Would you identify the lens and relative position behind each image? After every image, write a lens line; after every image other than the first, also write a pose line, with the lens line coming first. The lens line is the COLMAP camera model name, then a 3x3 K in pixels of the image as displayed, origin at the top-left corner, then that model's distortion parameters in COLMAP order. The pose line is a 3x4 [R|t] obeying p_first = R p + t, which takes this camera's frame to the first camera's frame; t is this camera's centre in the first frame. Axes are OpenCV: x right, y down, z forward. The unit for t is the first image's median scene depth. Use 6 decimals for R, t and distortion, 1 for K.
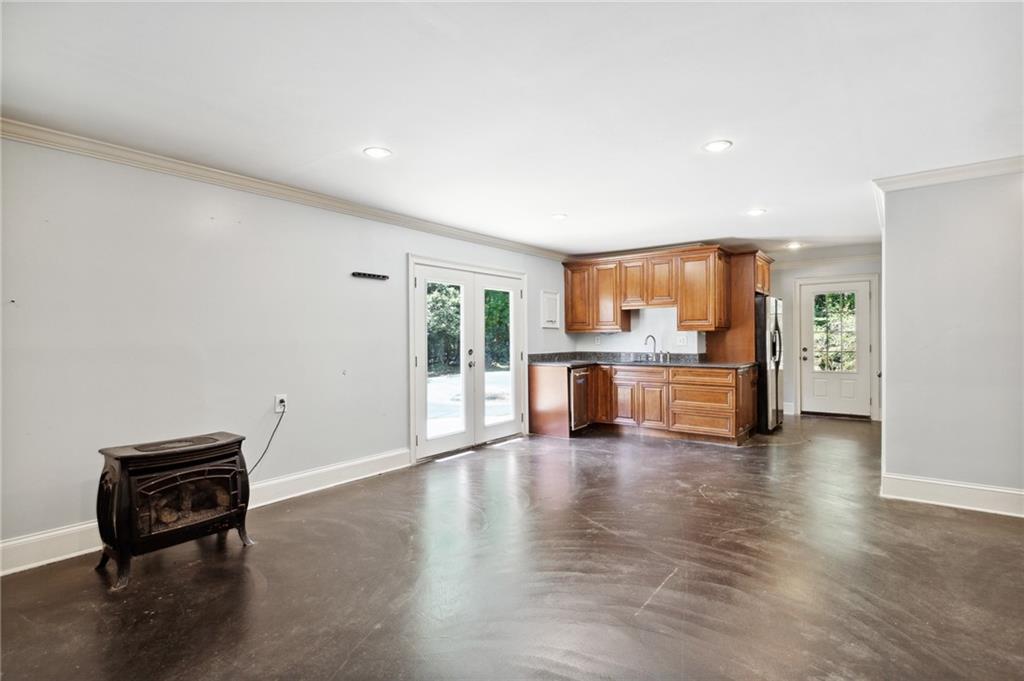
lens RADIAL K [[507.8, 0, 513.3], [0, 507.8, 341.3], [0, 0, 1]] dist [0.004920, -0.002128]
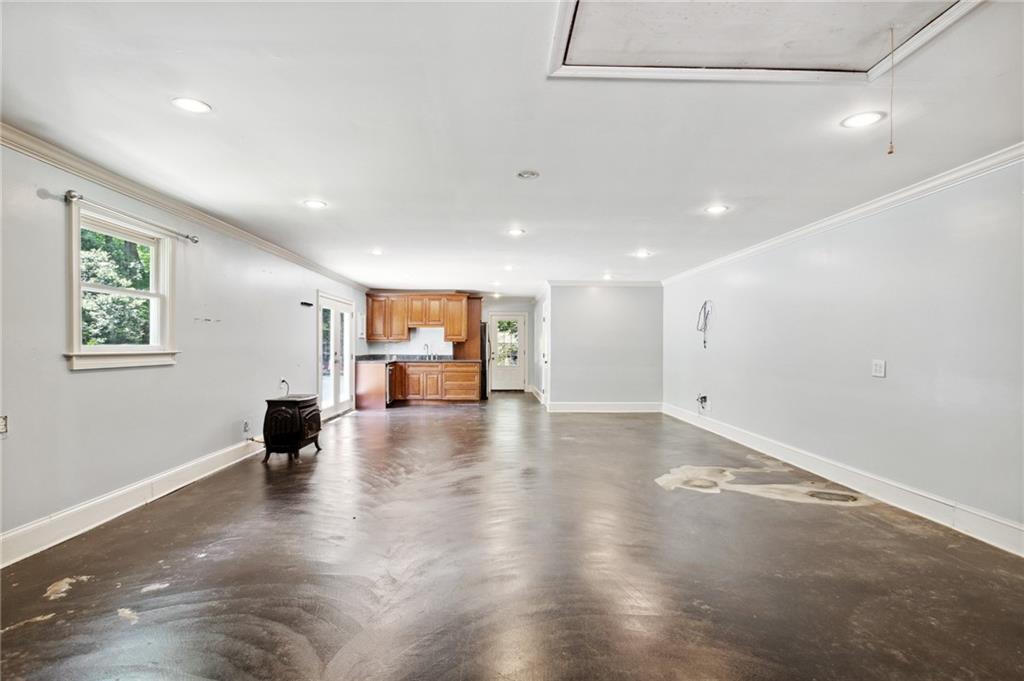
lens RADIAL K [[507.8, 0, 511.2], [0, 507.8, 343.8], [0, 0, 1]] dist [0.004920, -0.002128]
pose [[0.775034, 0.012083, 0.631803, -0.560243], [-0.005186, 0.999905, -0.012761, 0.007441], [-0.631898, 0.006613, 0.775024, -0.447369]]
